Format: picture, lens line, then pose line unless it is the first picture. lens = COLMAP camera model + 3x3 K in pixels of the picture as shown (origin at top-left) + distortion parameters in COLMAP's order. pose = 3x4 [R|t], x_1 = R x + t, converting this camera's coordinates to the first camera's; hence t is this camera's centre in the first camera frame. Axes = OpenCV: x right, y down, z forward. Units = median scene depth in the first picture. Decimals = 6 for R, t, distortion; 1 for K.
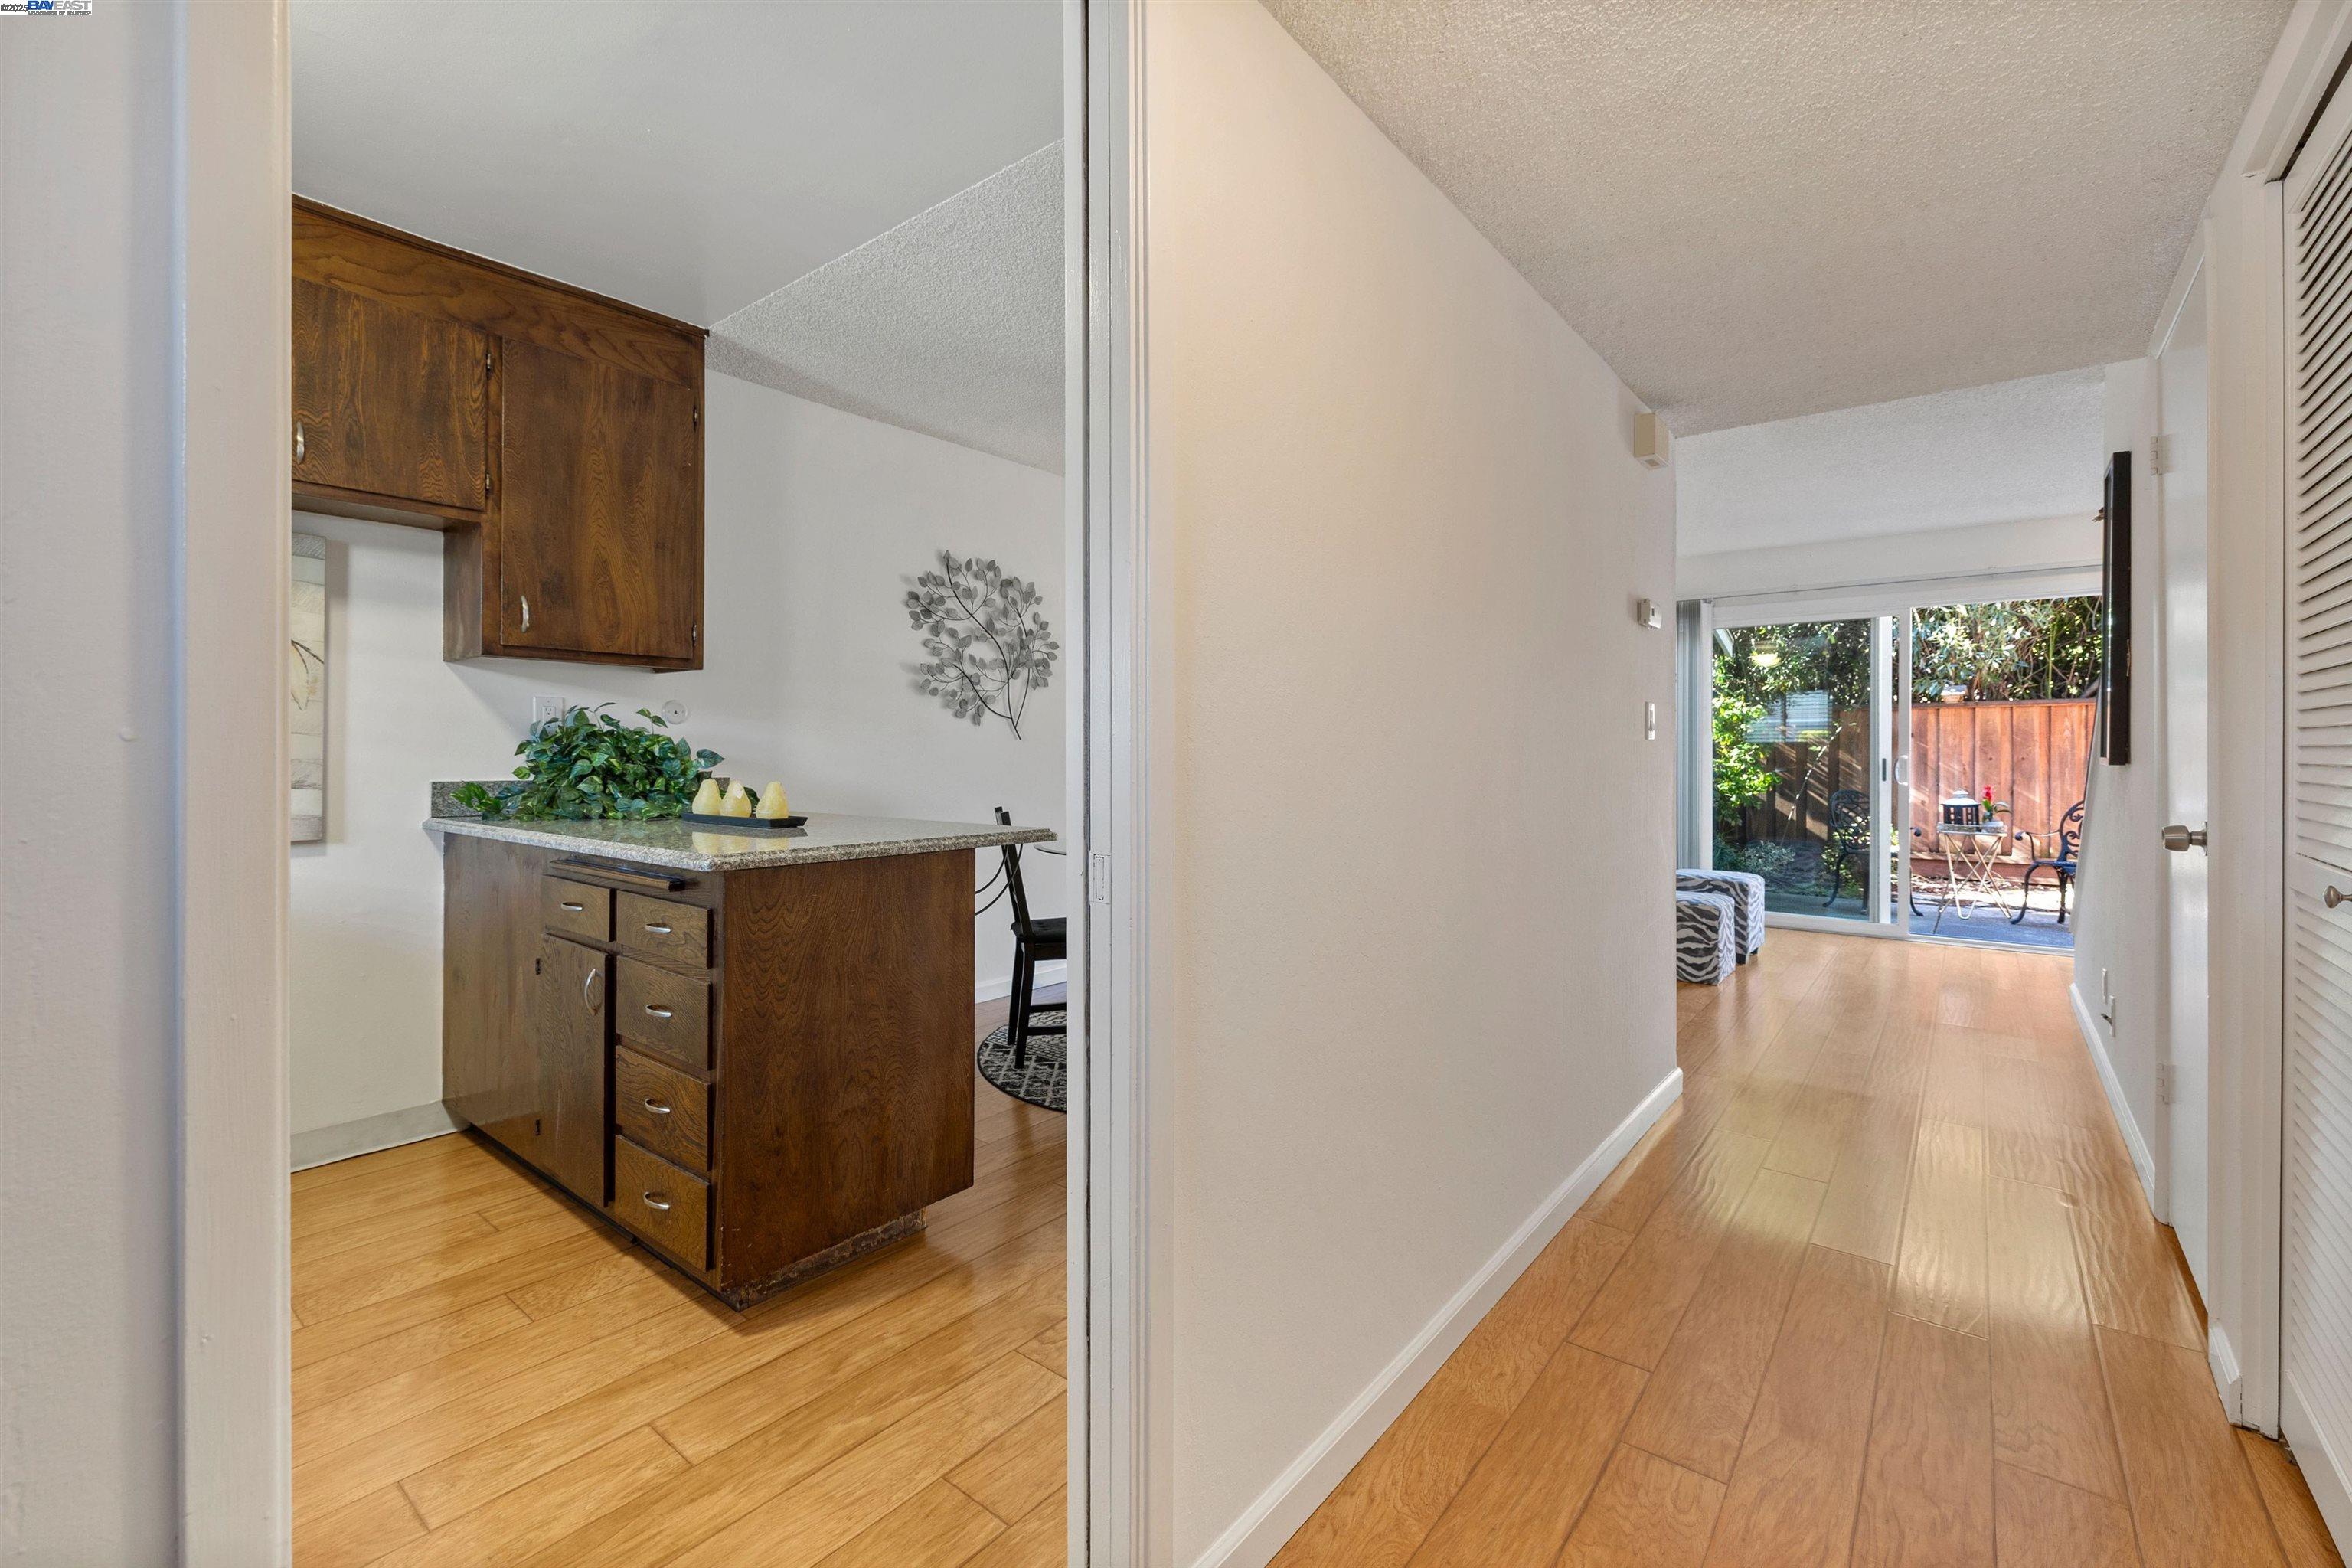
lens RADIAL K [[1001.8, 0, 1170.5], [0, 1001.8, 754.1], [0, 0, 1]] dist [0.000635, -0.000079]
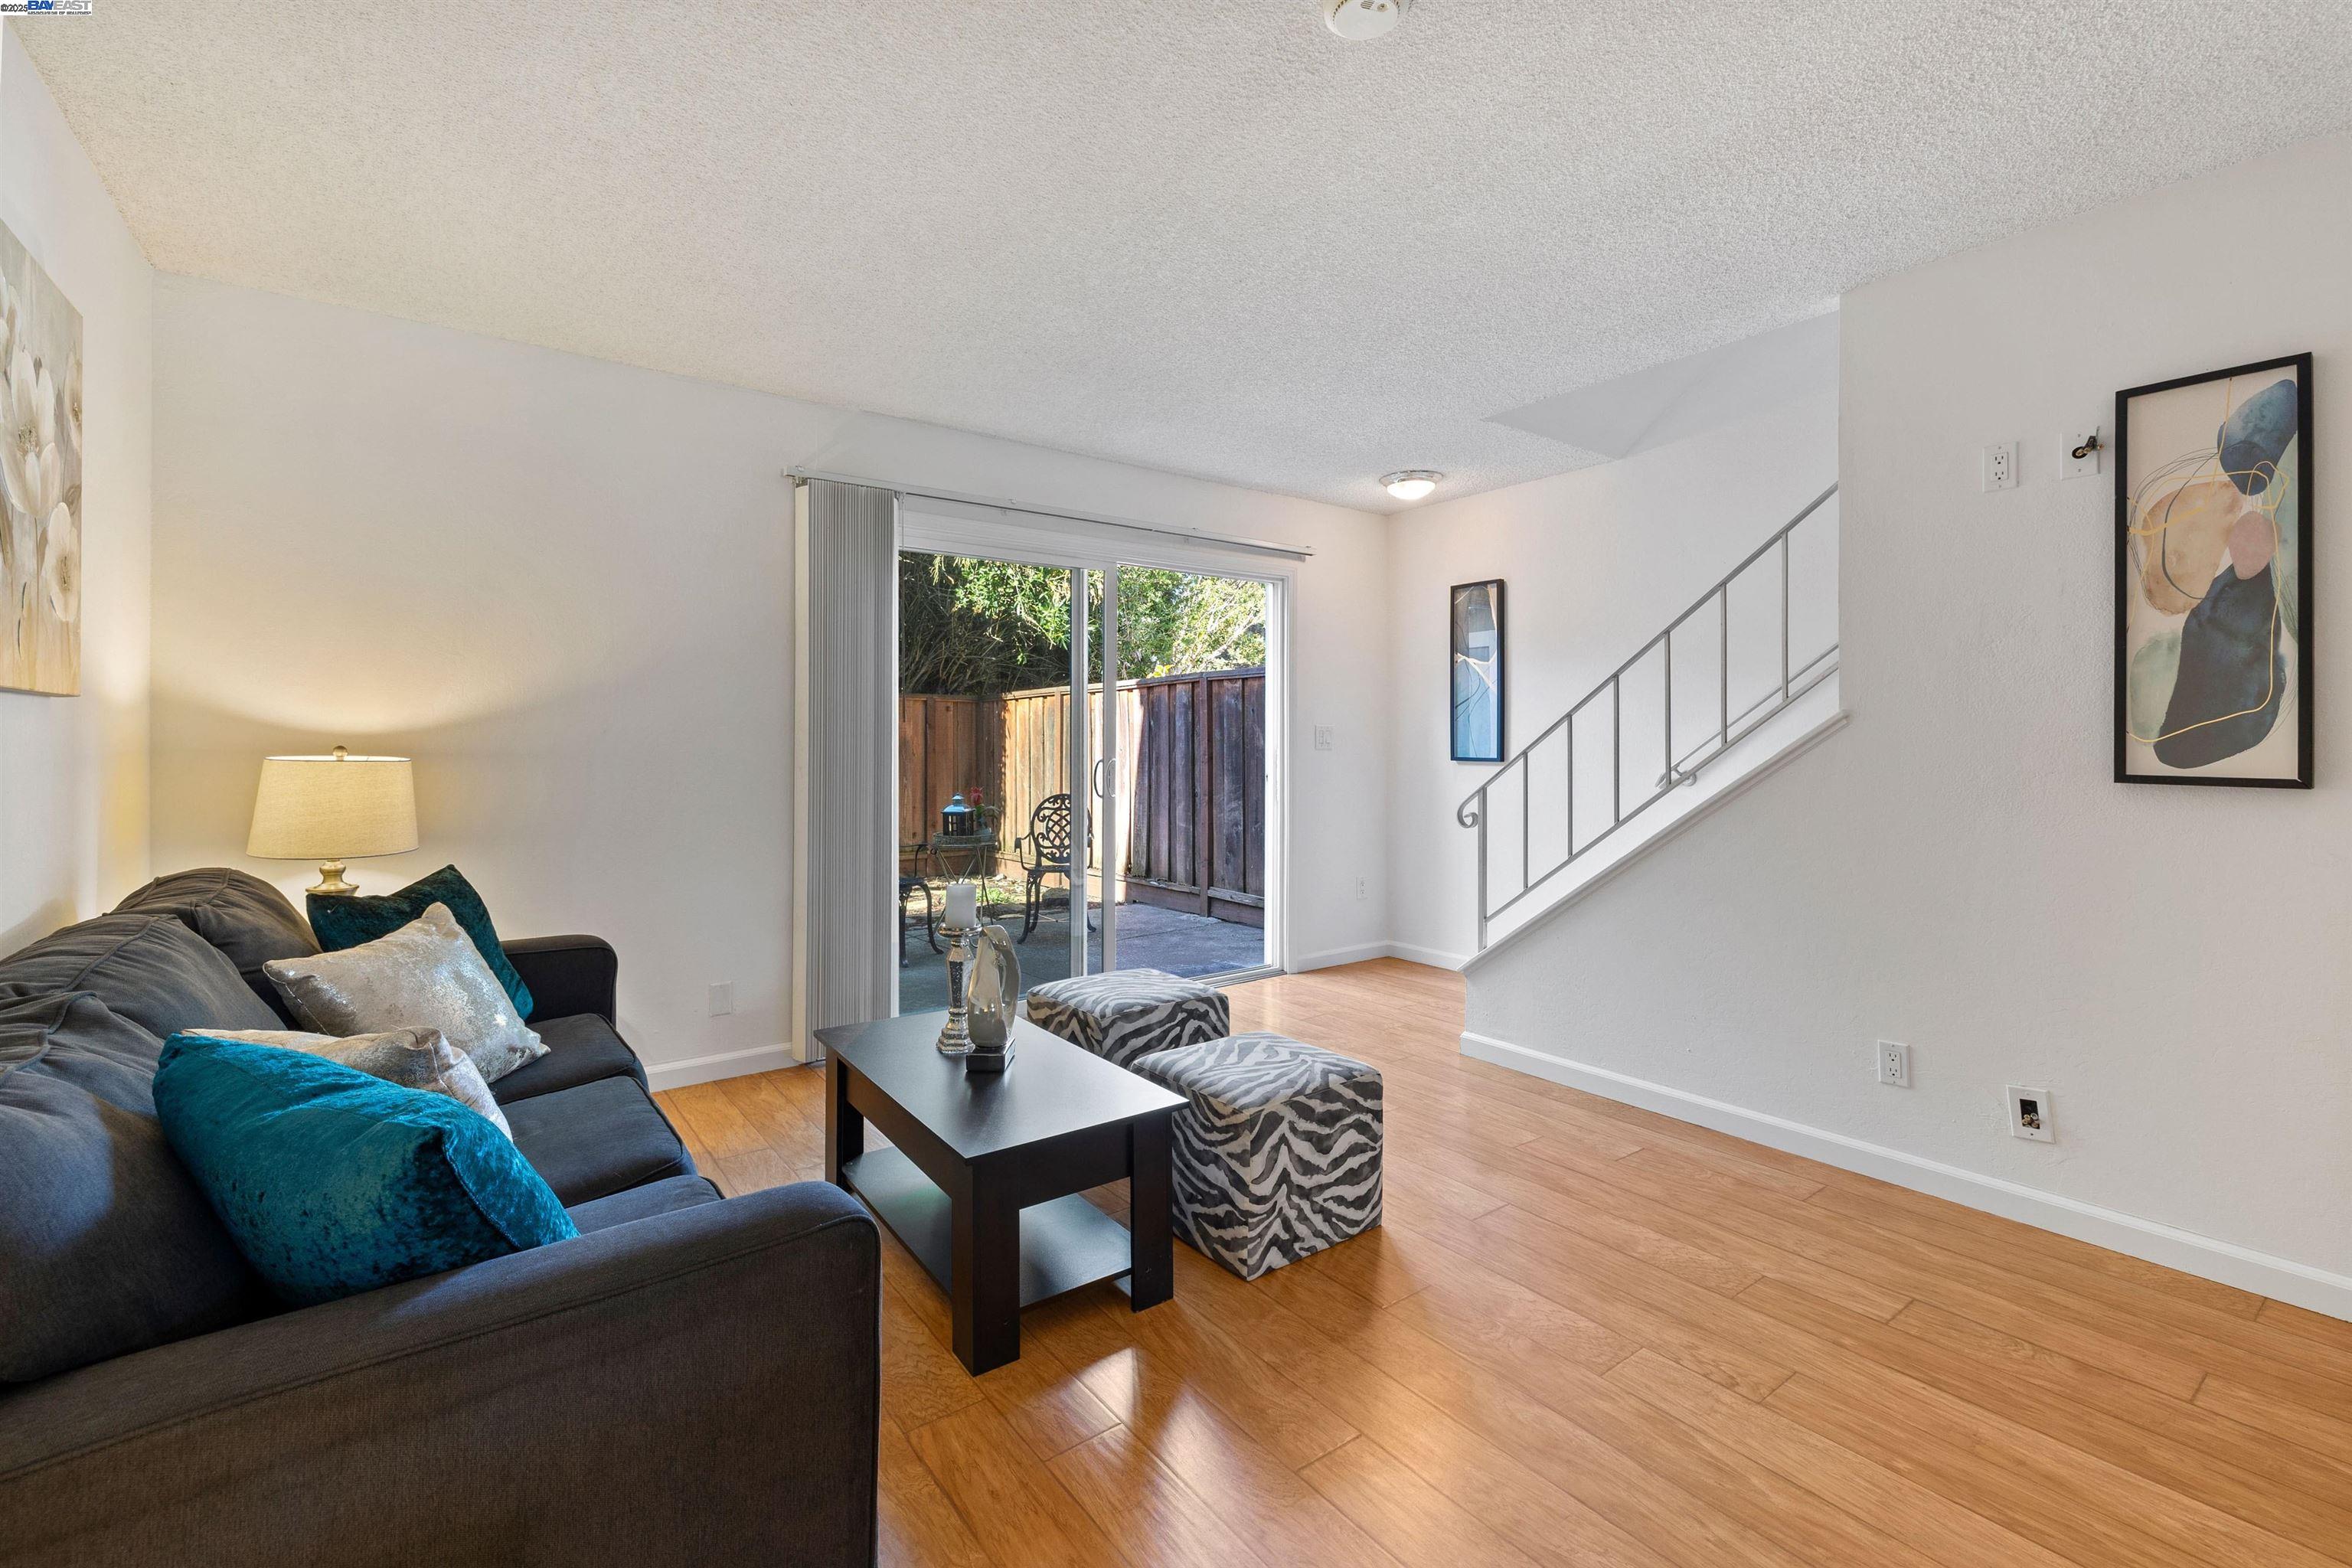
lens RADIAL K [[1001.8, 0, 1170.5], [0, 1001.8, 754.1], [0, 0, 1]] dist [0.000635, -0.000079]
pose [[0.251498, -0.015191, 0.967739, 0.018308], [0.002996, 0.999884, 0.014917, -0.010513], [-0.967853, -0.000852, 0.251514, 0.634196]]
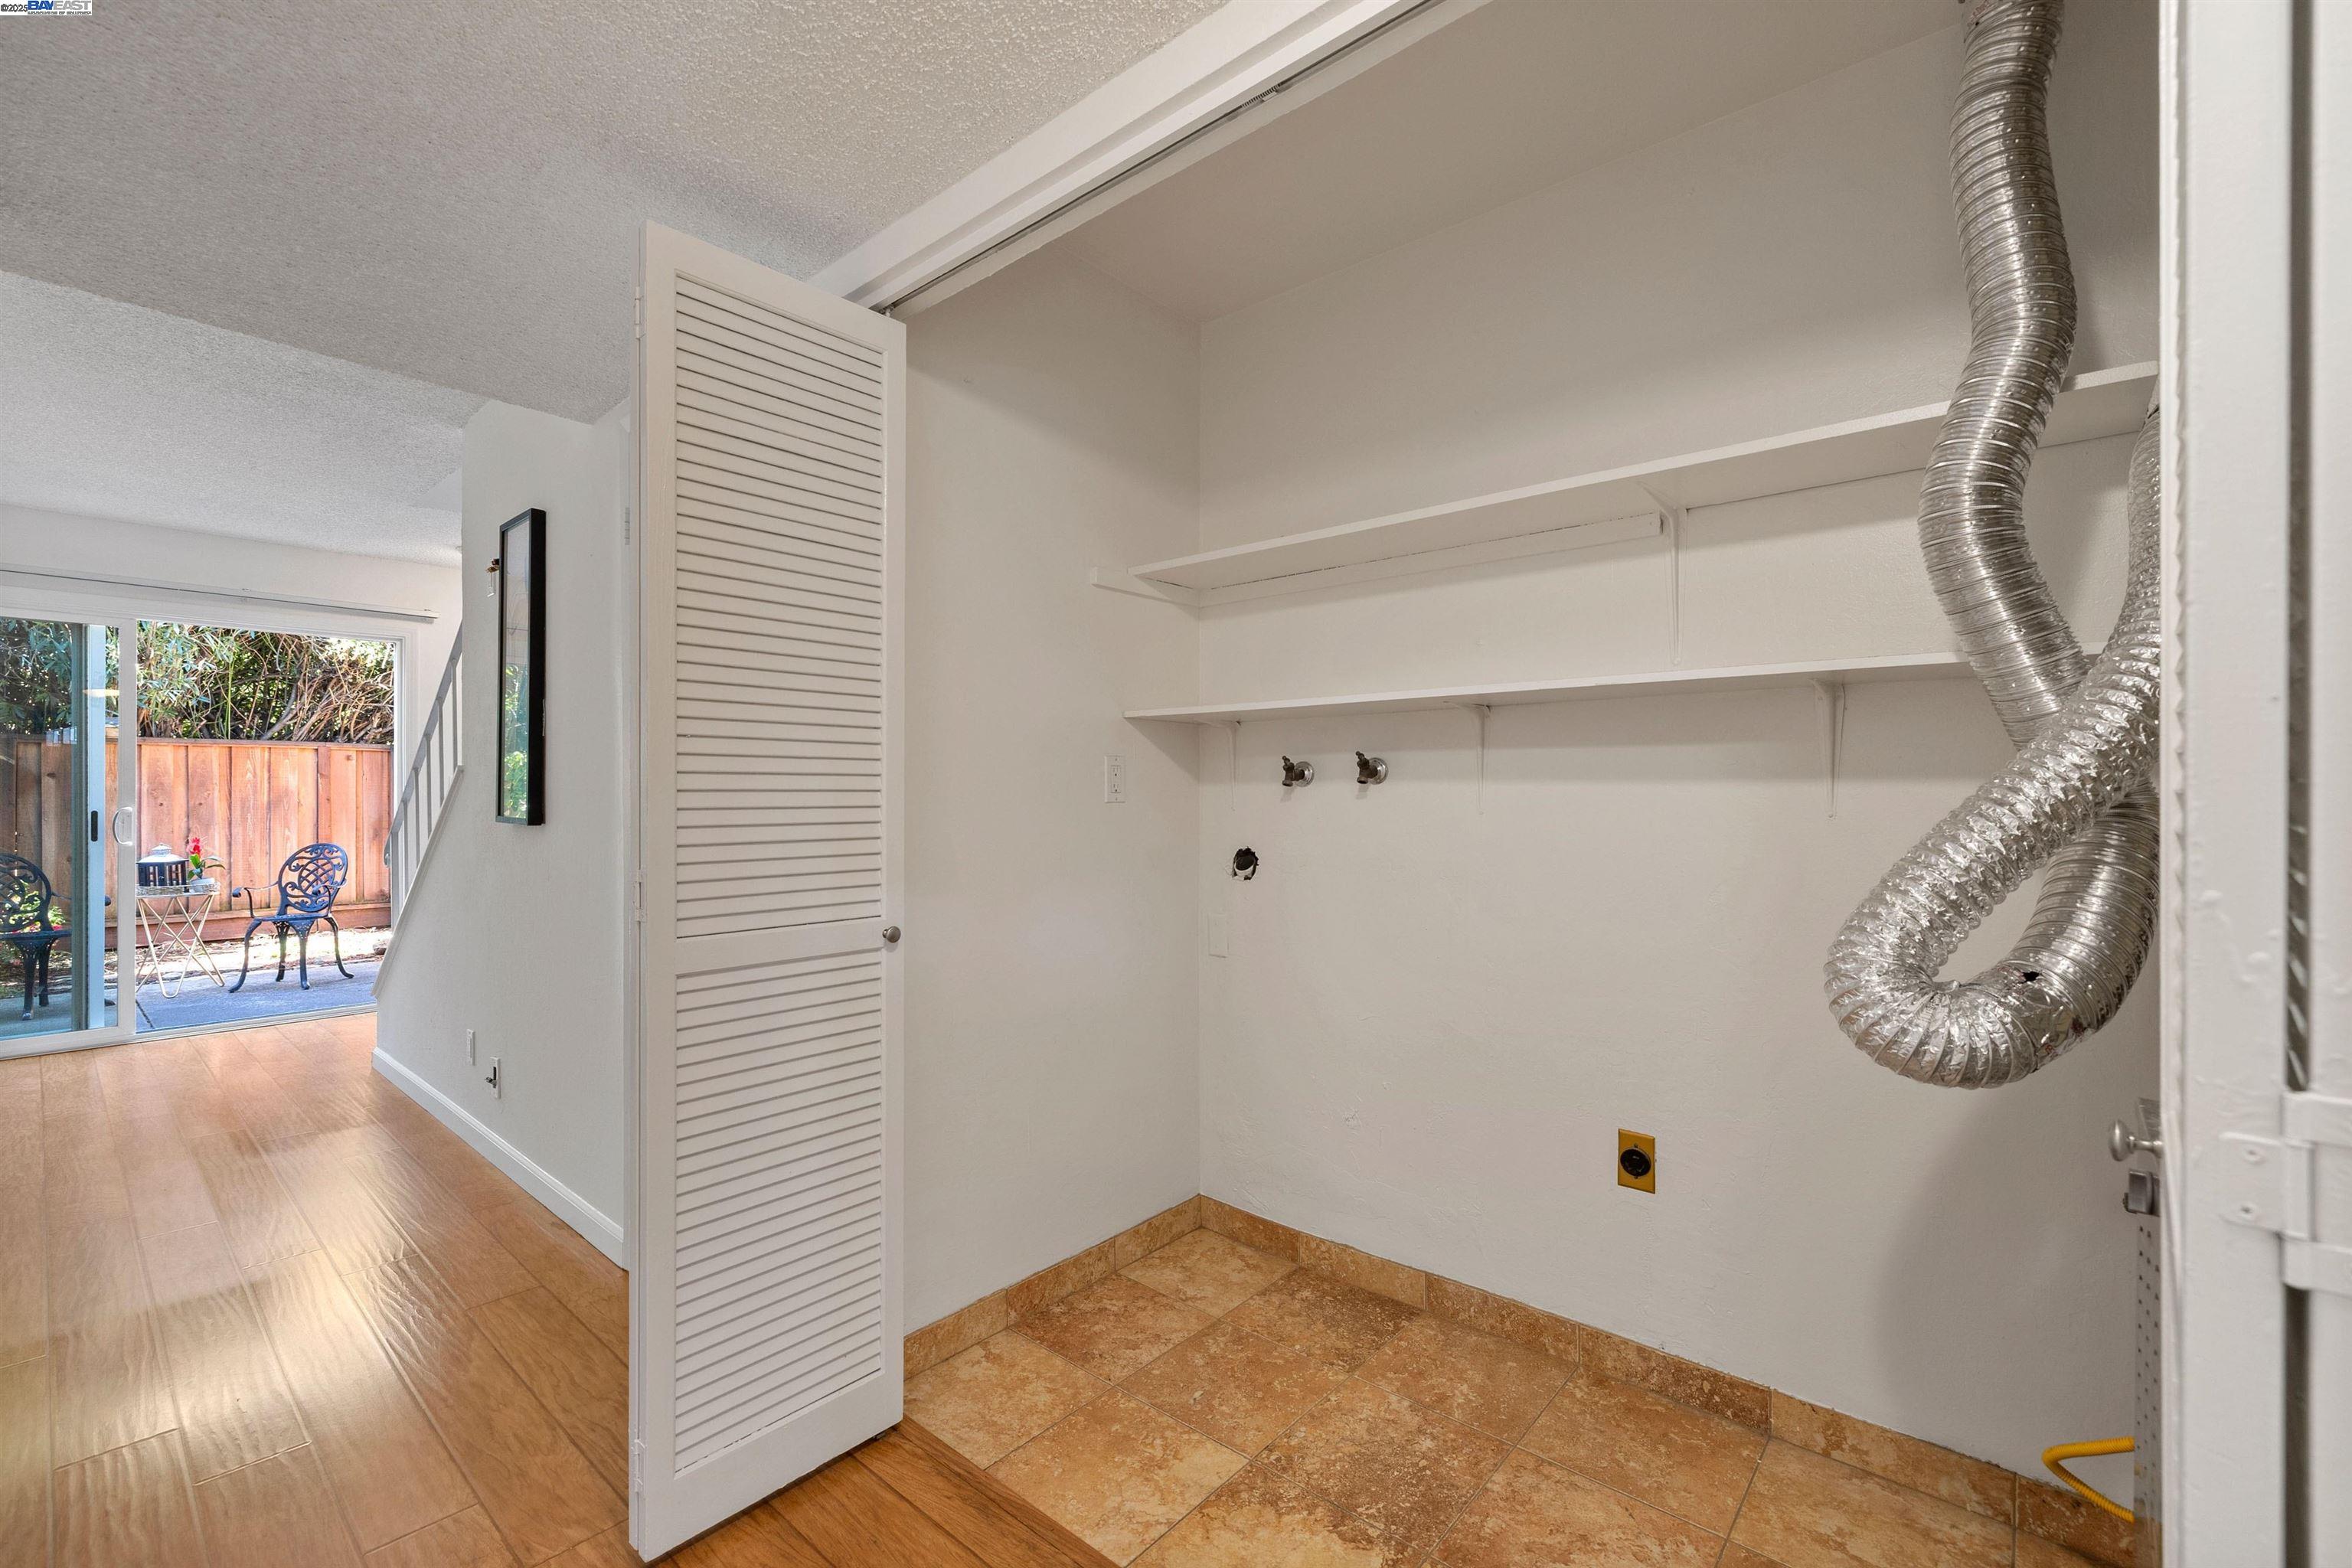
lens RADIAL K [[990.7, 0, 1170.0], [0, 990.7, 790.1], [0, 0, 1]] dist [-0.000368, -0.000116]
pose [[0.040425, -0.000317, 0.999183, -0.003220], [0.002186, 0.999998, 0.000229, -0.008353], [-0.999180, 0.002175, 0.040425, 0.128959]]
